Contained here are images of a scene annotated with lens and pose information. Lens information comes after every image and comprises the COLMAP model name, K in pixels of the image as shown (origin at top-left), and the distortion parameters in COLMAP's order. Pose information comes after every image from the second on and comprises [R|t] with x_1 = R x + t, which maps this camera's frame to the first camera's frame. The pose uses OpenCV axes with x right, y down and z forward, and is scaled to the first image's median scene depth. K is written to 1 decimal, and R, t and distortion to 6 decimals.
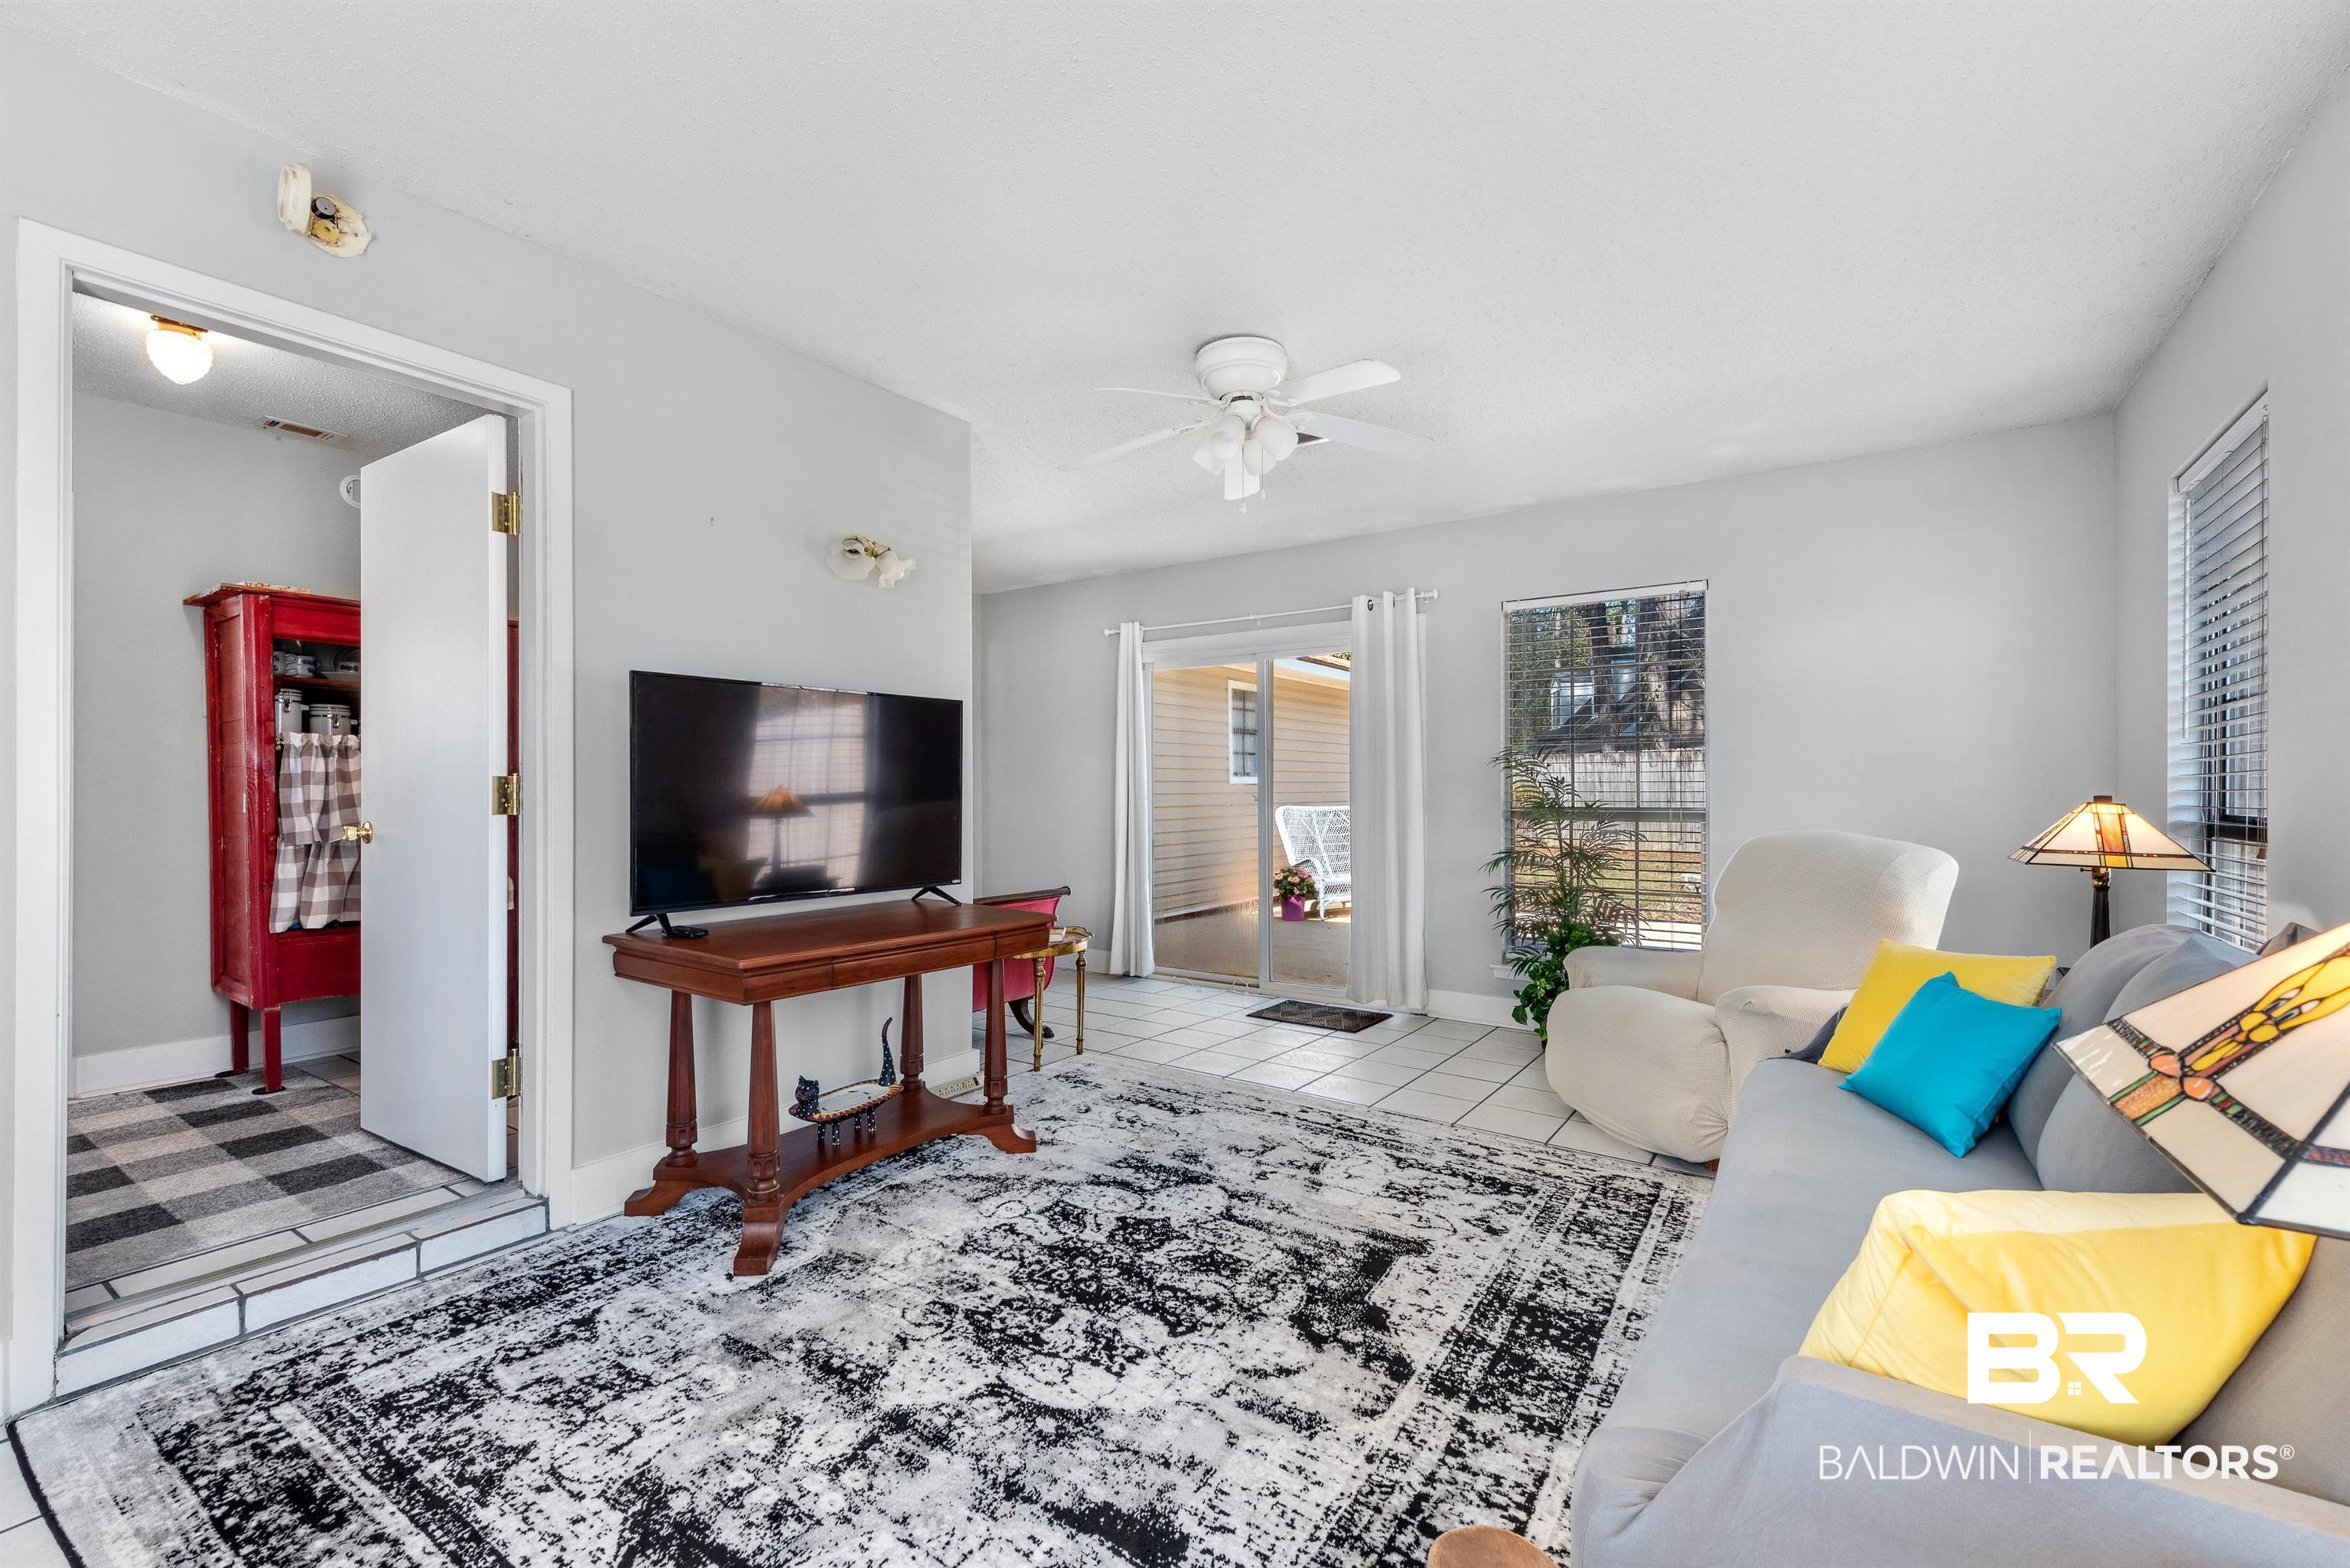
lens RADIAL K [[1021.4, 0, 1130.0], [0, 1021.4, 789.1], [0, 0, 1]] dist [0.000278, -0.000097]
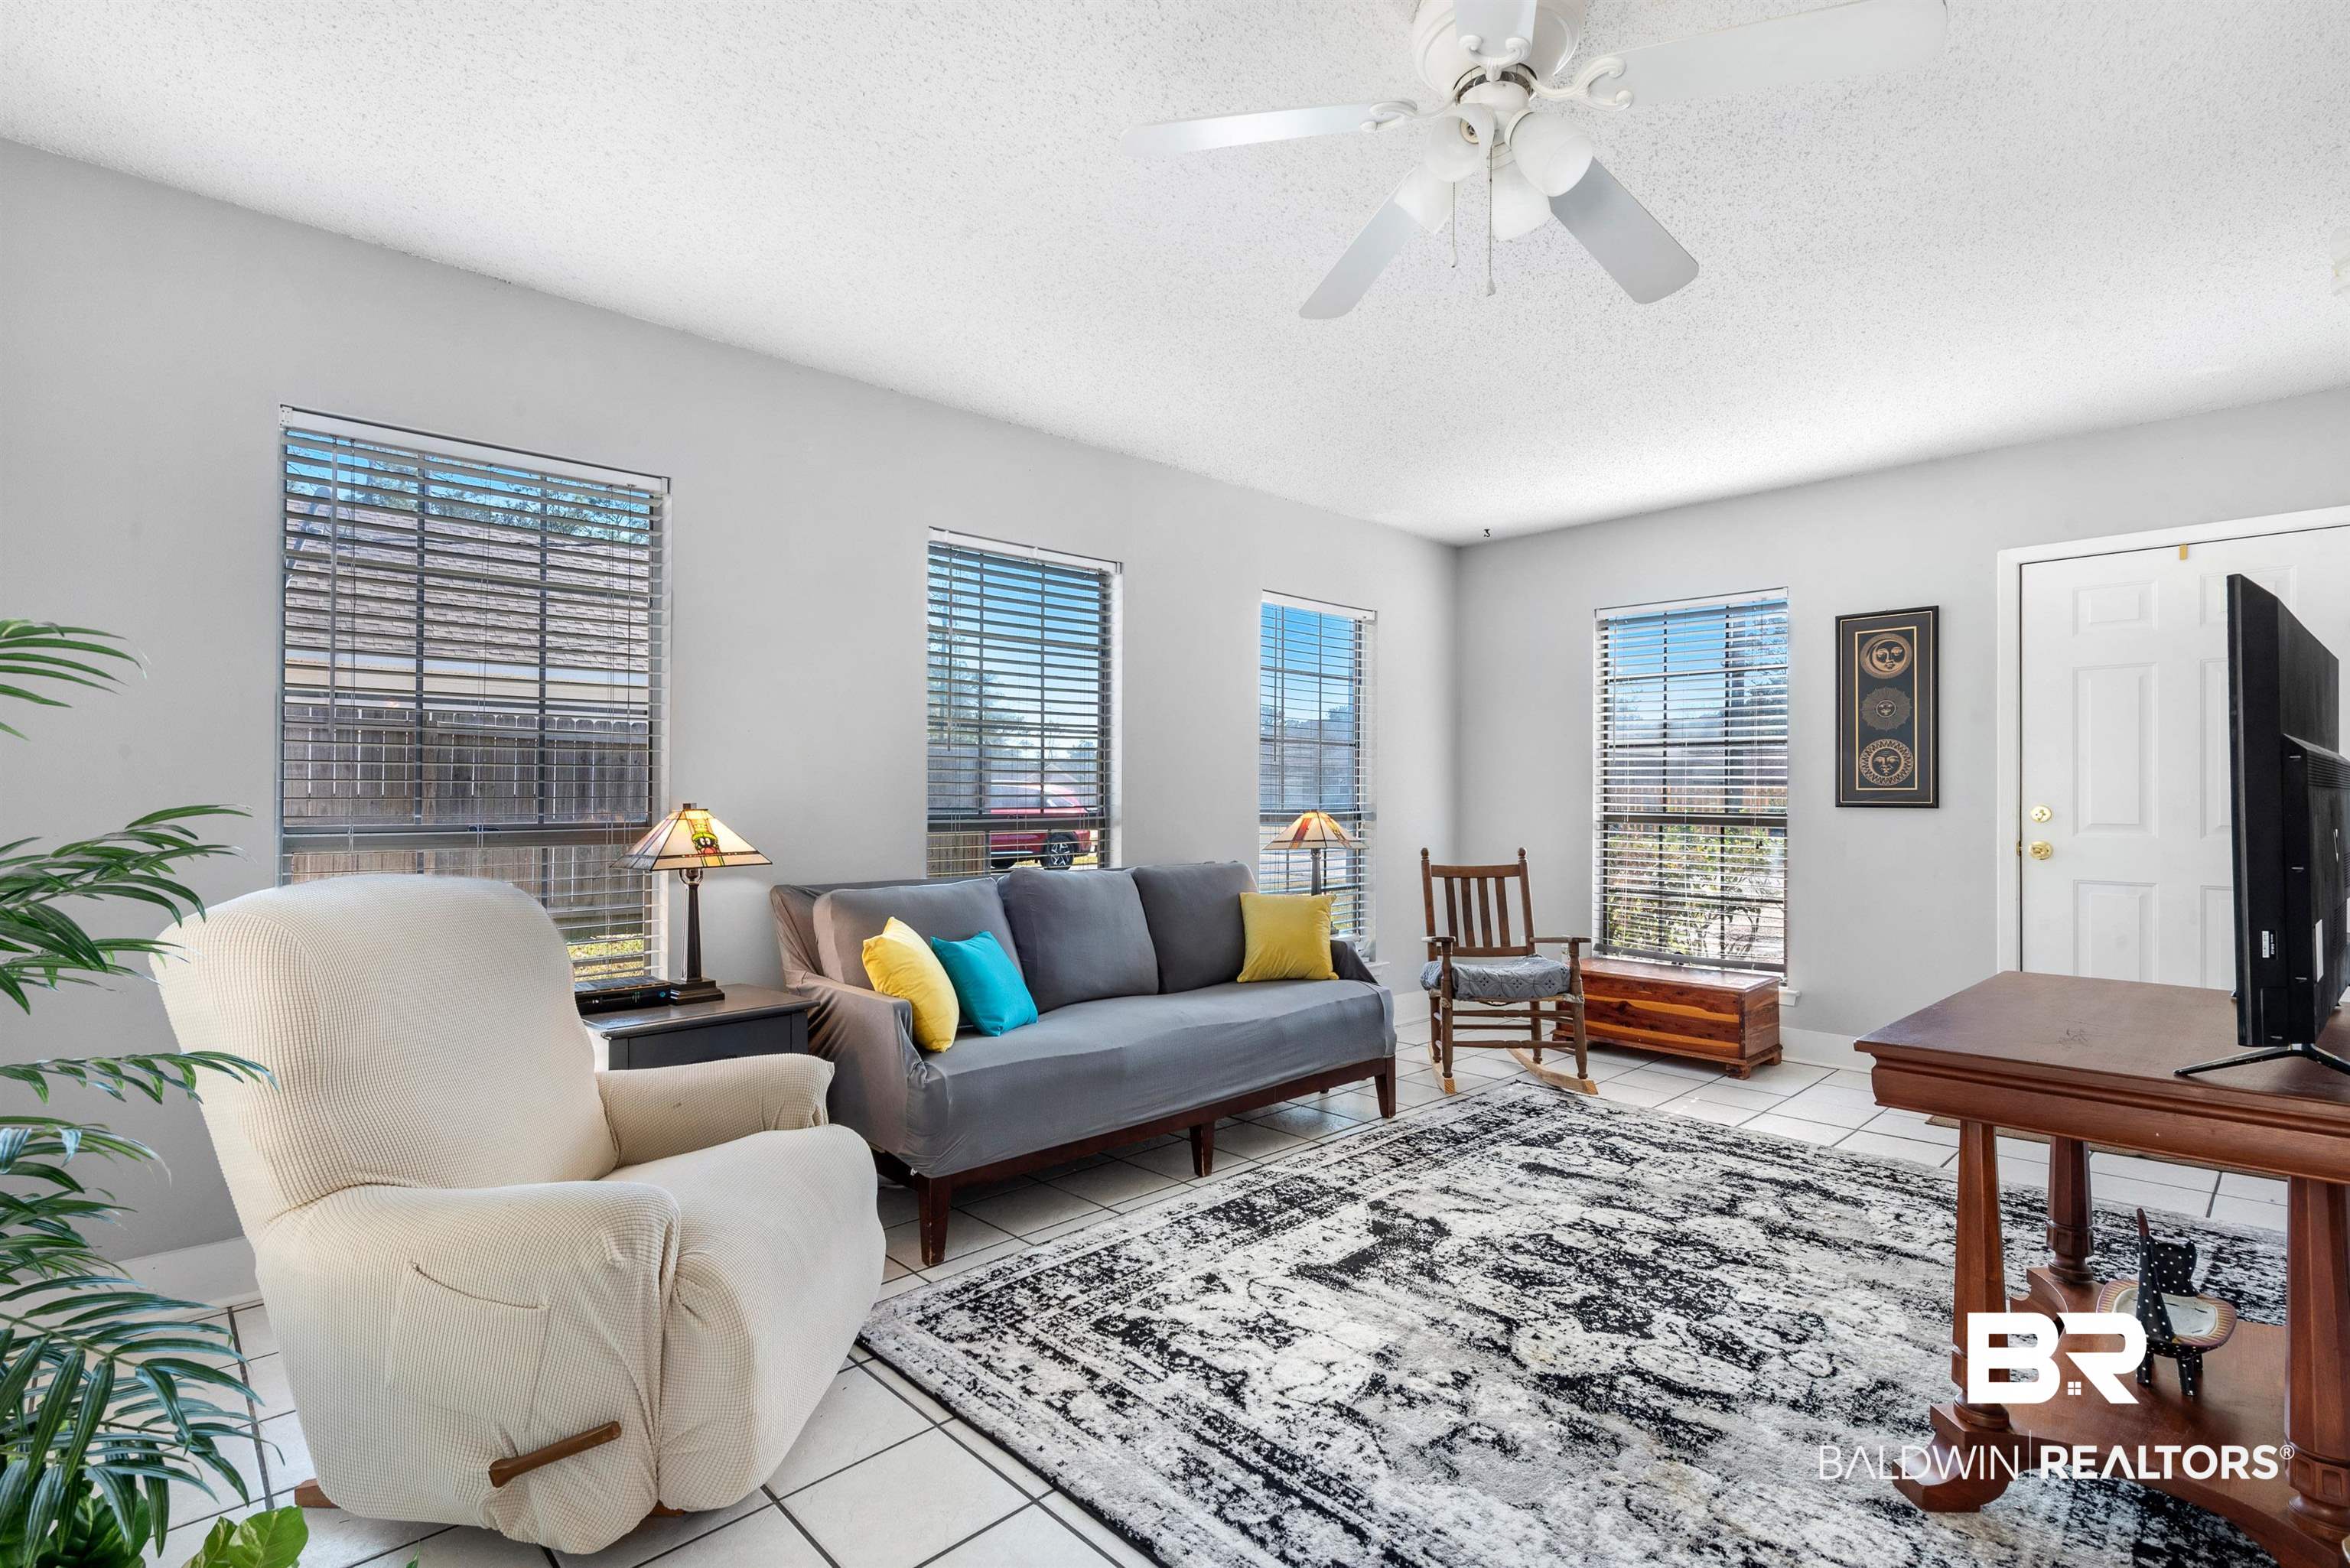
lens RADIAL K [[1088.6, 0, 1175.0], [0, 1088.6, 784.0], [0, 0, 1]] dist [-0.000615, -0.000437]
pose [[-0.985224, 0.000628, 0.171269, 0.240751], [-0.001156, 0.999946, -0.010318, -0.004412], [-0.171266, -0.010363, -0.985170, 2.184681]]
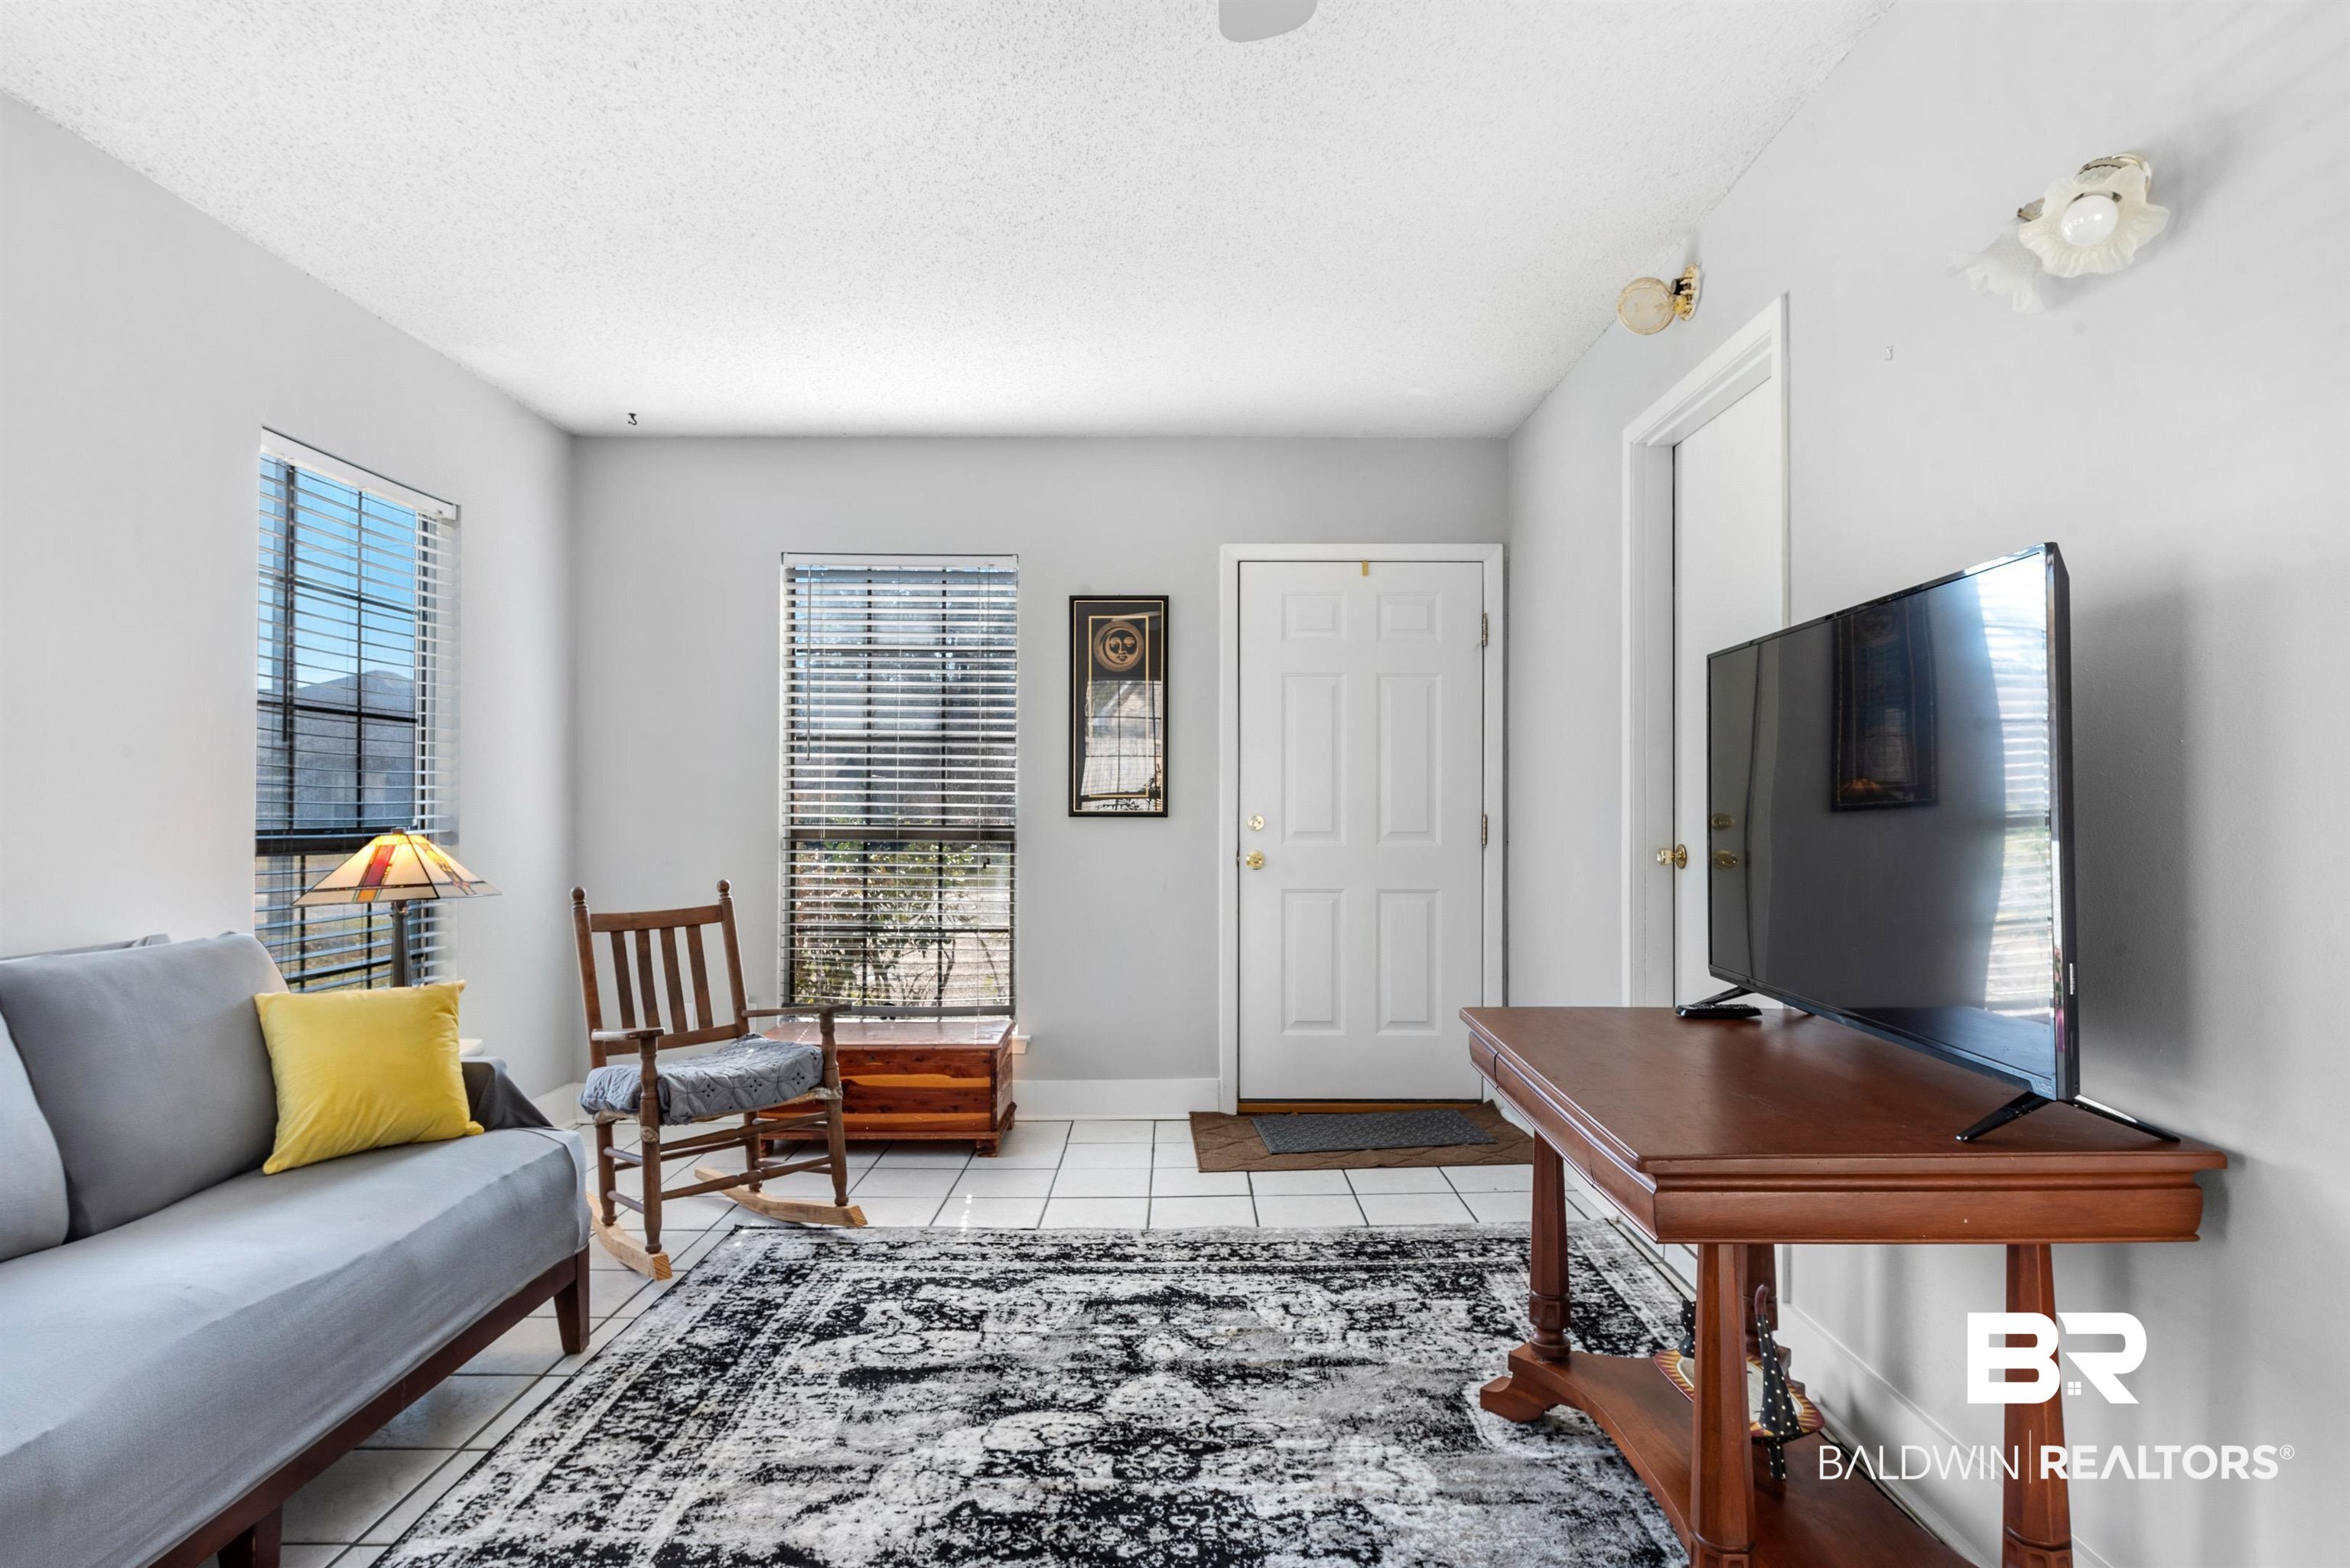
lens RADIAL K [[1278.4, 0, 1173.8], [0, 1278.4, 797.5], [0, 0, 1]] dist [-0.000744, -0.001155]
pose [[-0.808954, -0.002981, -0.587864, 0.451665], [-0.000475, 0.999990, -0.004418, -0.005981], [0.587871, -0.003295, -0.808948, 1.722557]]
